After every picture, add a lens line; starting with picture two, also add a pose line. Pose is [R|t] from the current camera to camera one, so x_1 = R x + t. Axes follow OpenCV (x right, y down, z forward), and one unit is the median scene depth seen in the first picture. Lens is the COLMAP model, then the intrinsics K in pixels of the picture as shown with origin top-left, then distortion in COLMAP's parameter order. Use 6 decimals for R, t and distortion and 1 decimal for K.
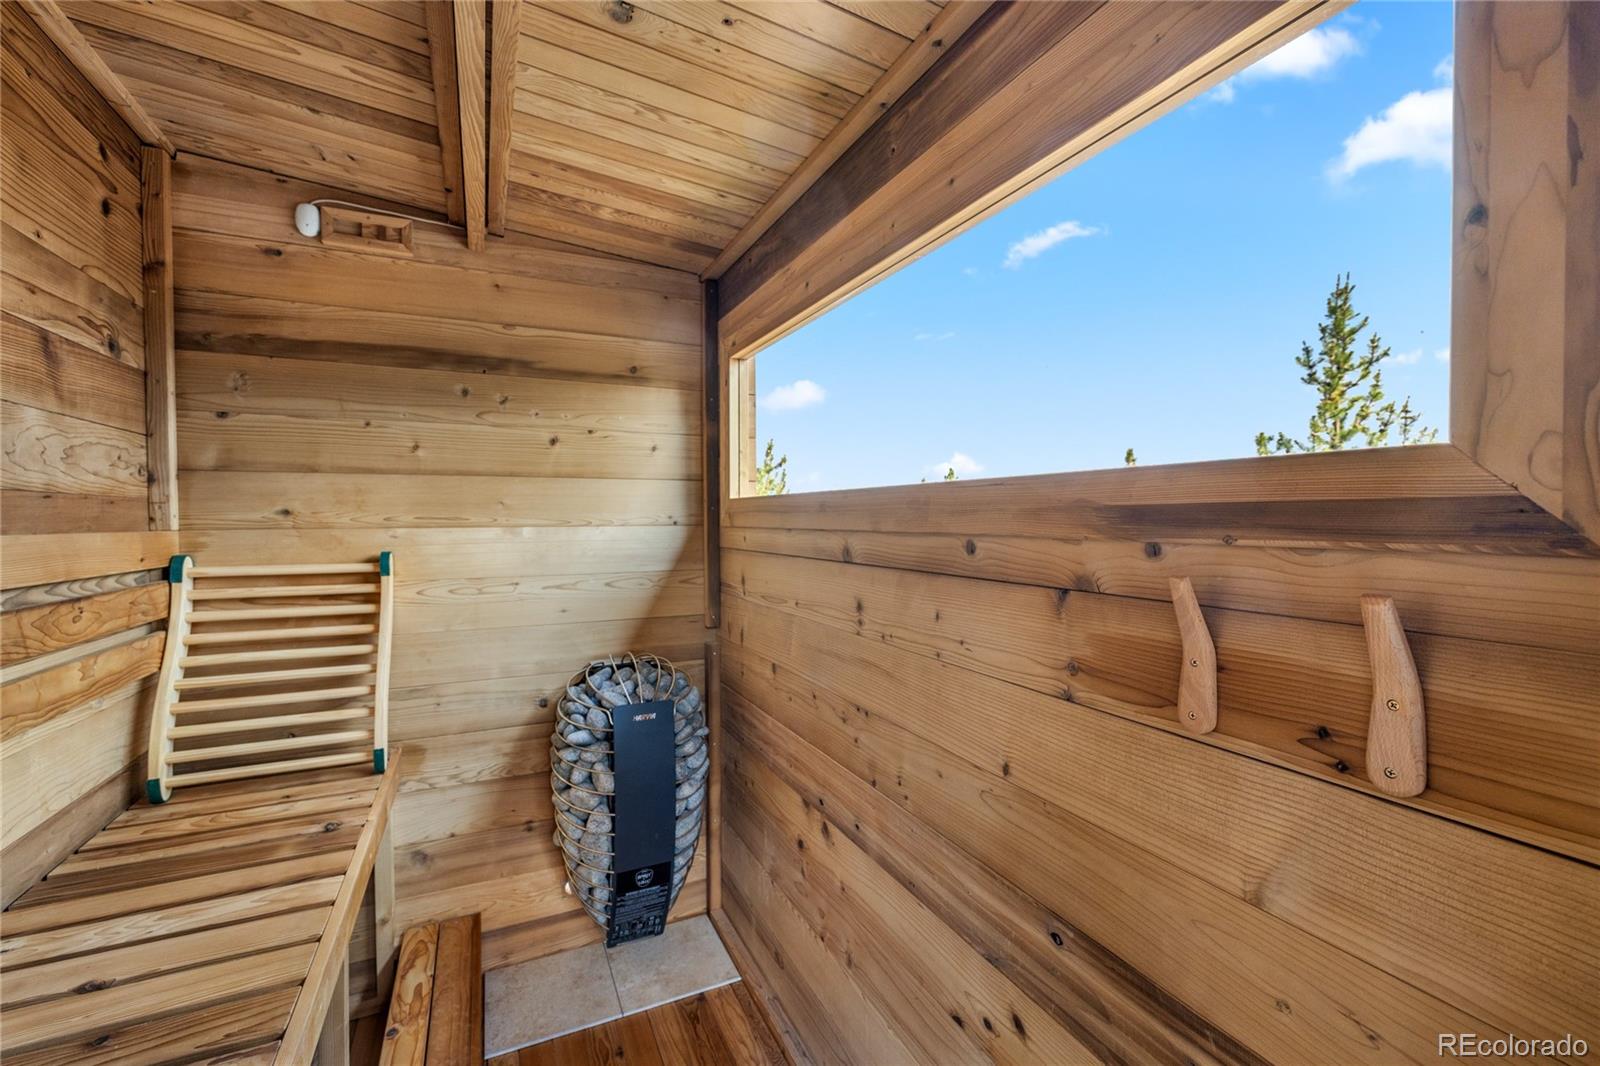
lens RADIAL K [[677.0, 0, 798.0], [0, 677.0, 528.4], [0, 0, 1]] dist [-0.000465, -0.000092]
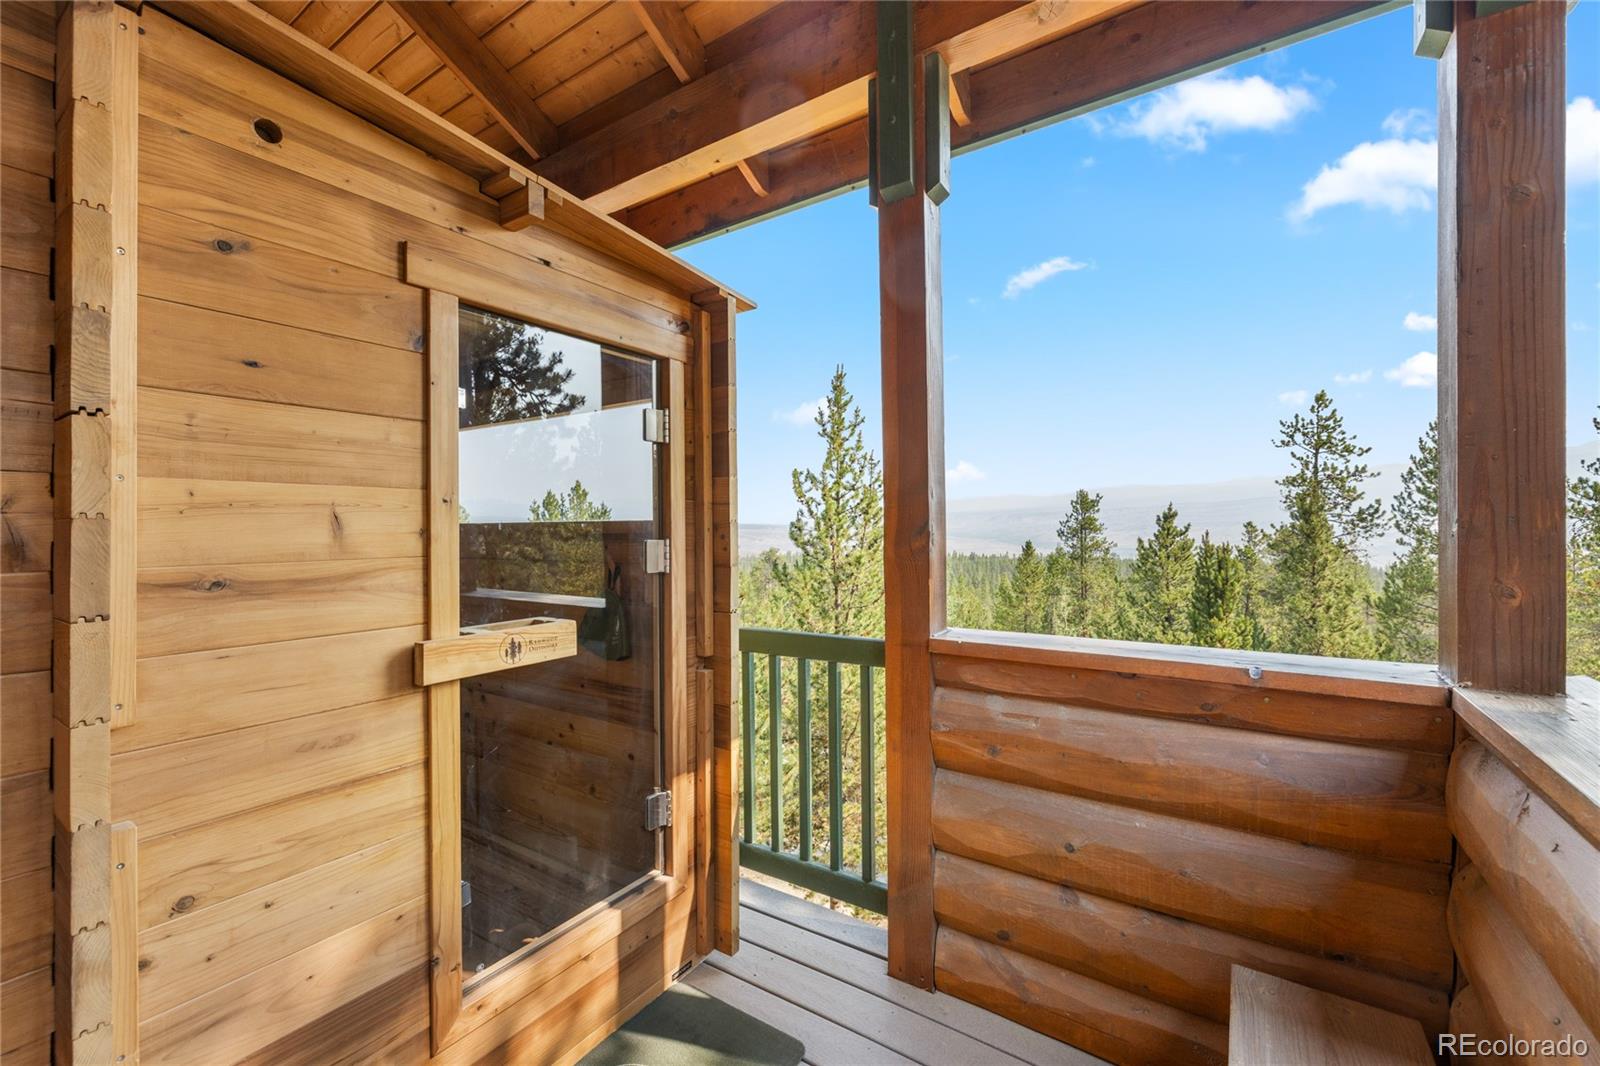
lens RADIAL K [[677.0, 0, 798.6], [0, 677.0, 529.5], [0, 0, 1]] dist [-0.000465, -0.000092]
pose [[0.859736, -0.007223, 0.510688, -0.034023], [0.013189, 0.999881, -0.008061, -0.003147], [-0.510569, 0.013666, 0.859728, -0.227064]]
